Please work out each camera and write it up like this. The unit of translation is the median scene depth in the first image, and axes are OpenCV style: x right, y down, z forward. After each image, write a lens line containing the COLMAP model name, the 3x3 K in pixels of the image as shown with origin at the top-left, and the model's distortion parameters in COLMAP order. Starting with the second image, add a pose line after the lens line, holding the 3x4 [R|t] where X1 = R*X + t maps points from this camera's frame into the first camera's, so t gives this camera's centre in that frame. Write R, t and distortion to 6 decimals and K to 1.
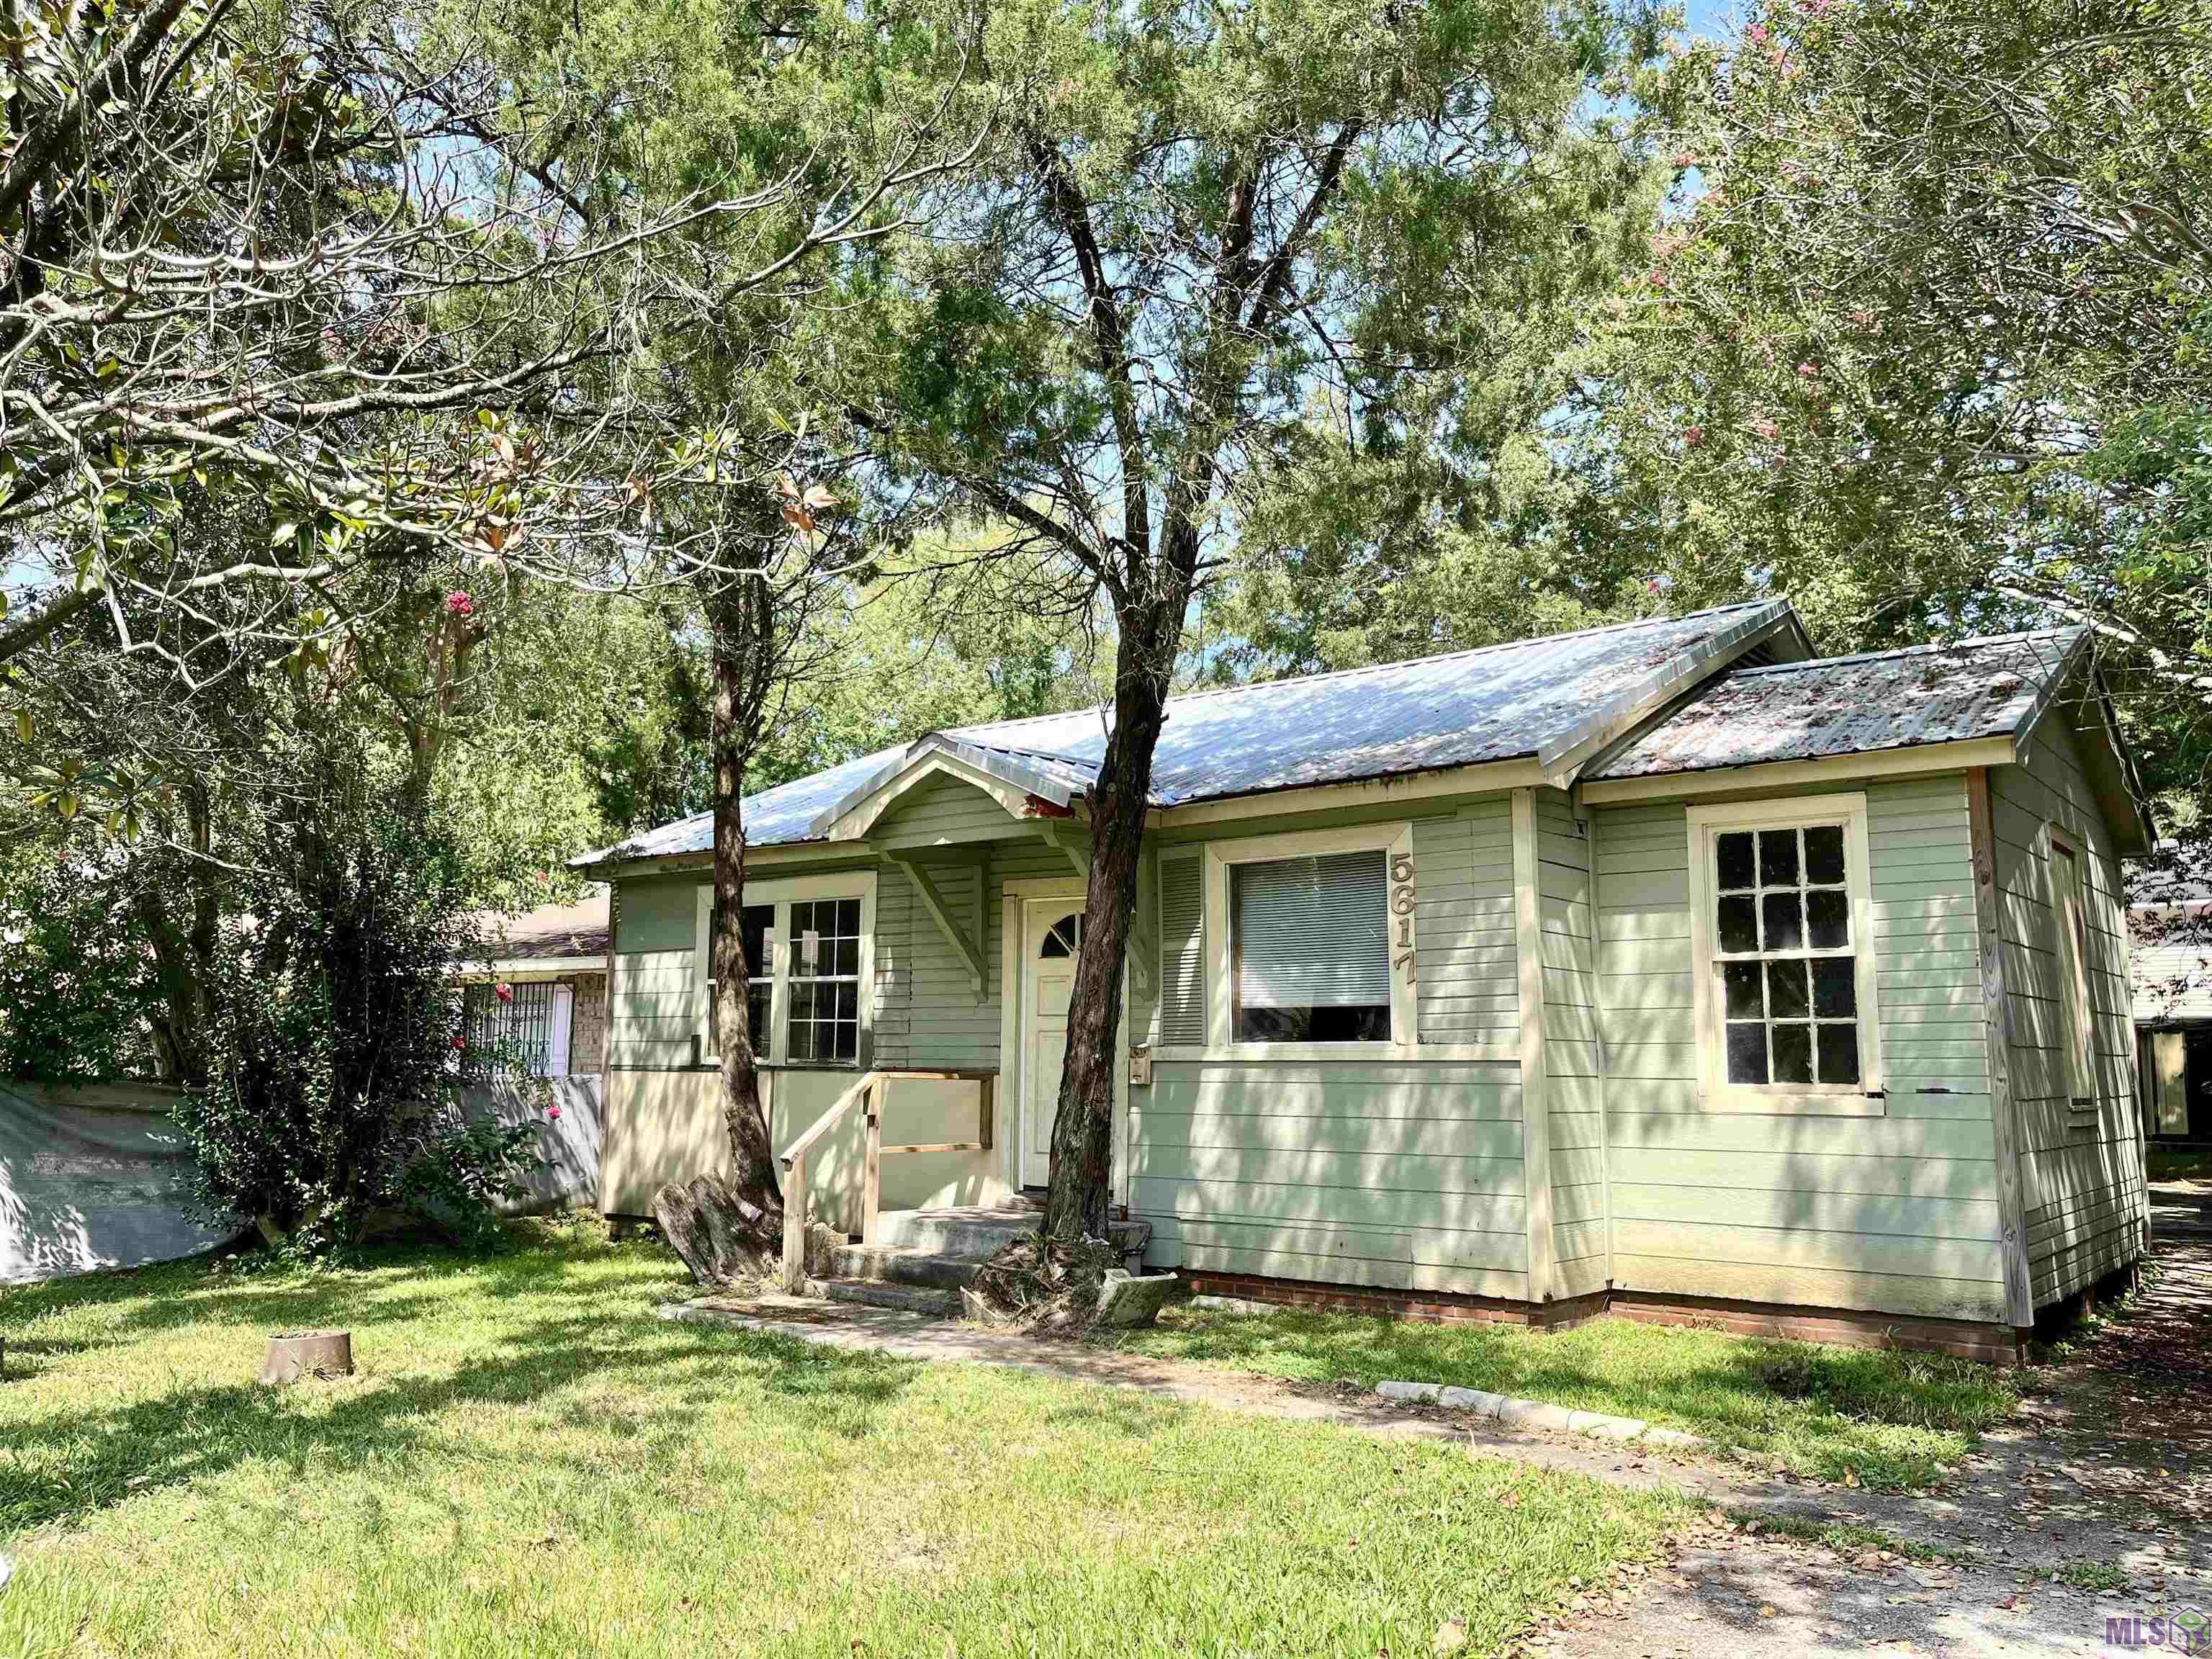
lens RADIAL K [[1688.0, 0, 1119.0], [0, 1688.0, 831.9], [0, 0, 1]] dist [0.049241, -0.097027]
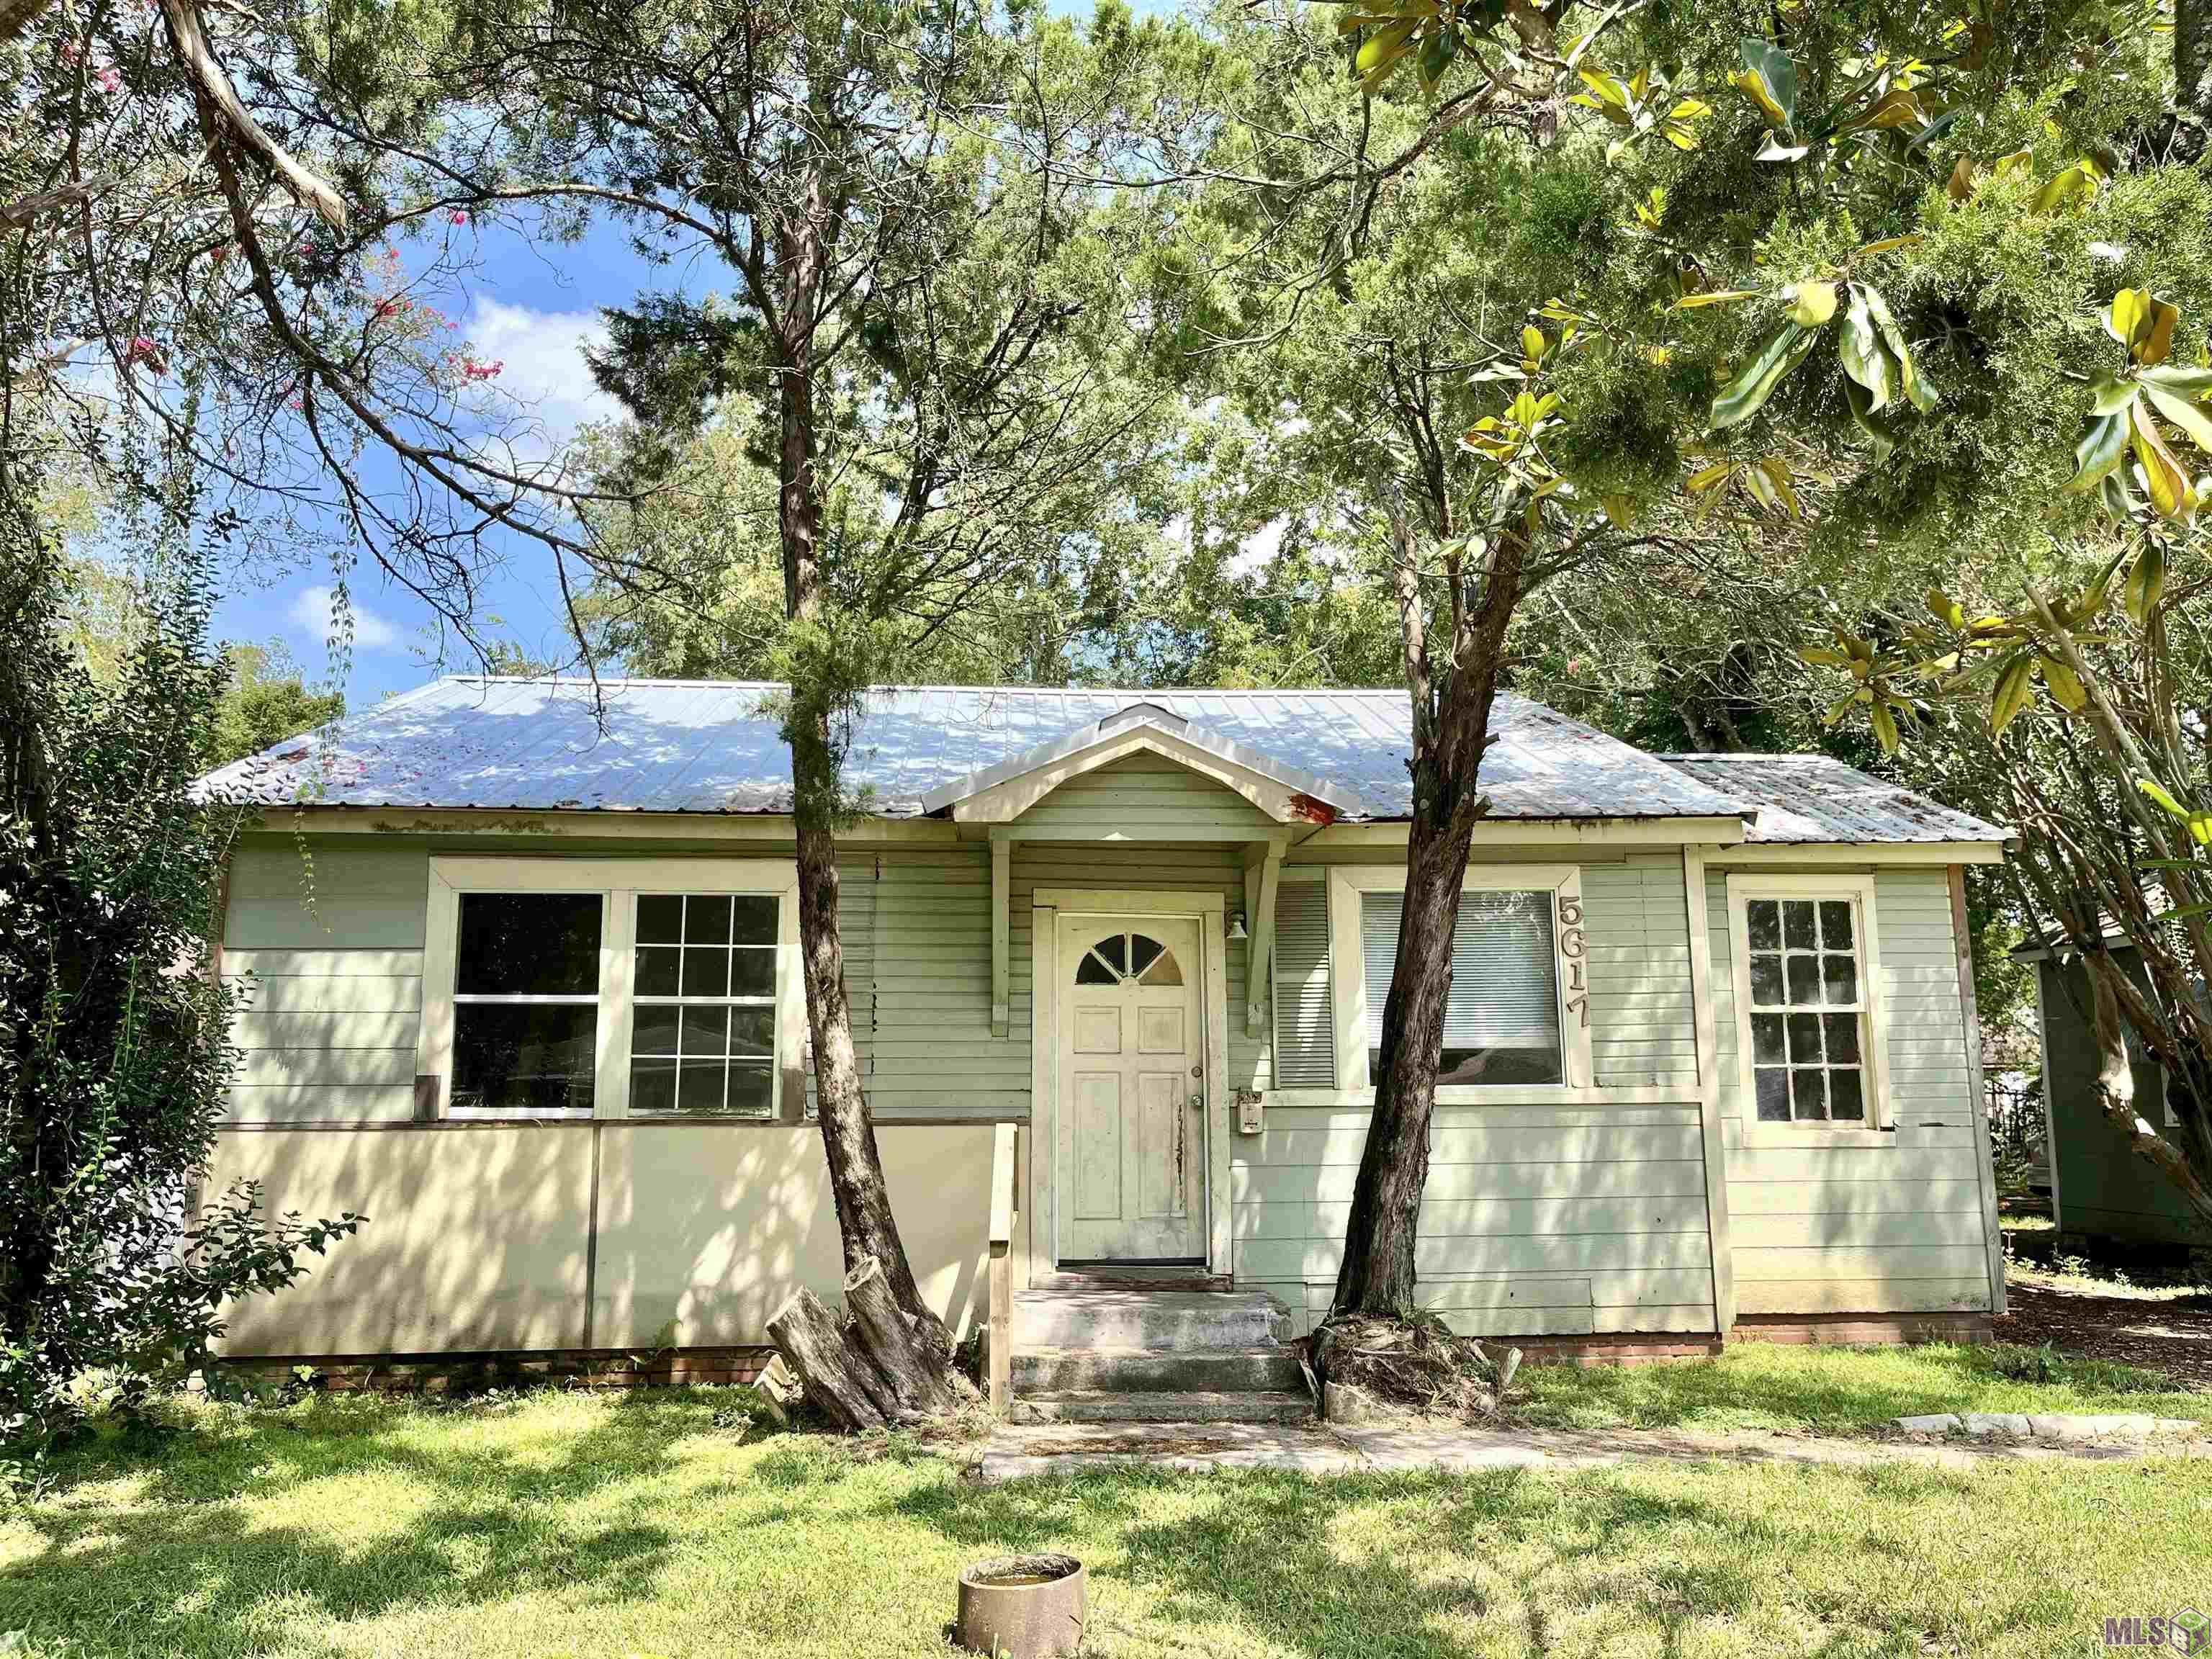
lens RADIAL K [[1697.9, 0, 1117.6], [0, 1697.9, 822.7], [0, 0, 1]] dist [0.016863, 0.000838]
pose [[0.737488, 0.102170, 0.667587, -0.728609], [-0.082010, 0.994724, -0.061640, 0.055067], [-0.670362, -0.009290, 0.741976, 0.443589]]
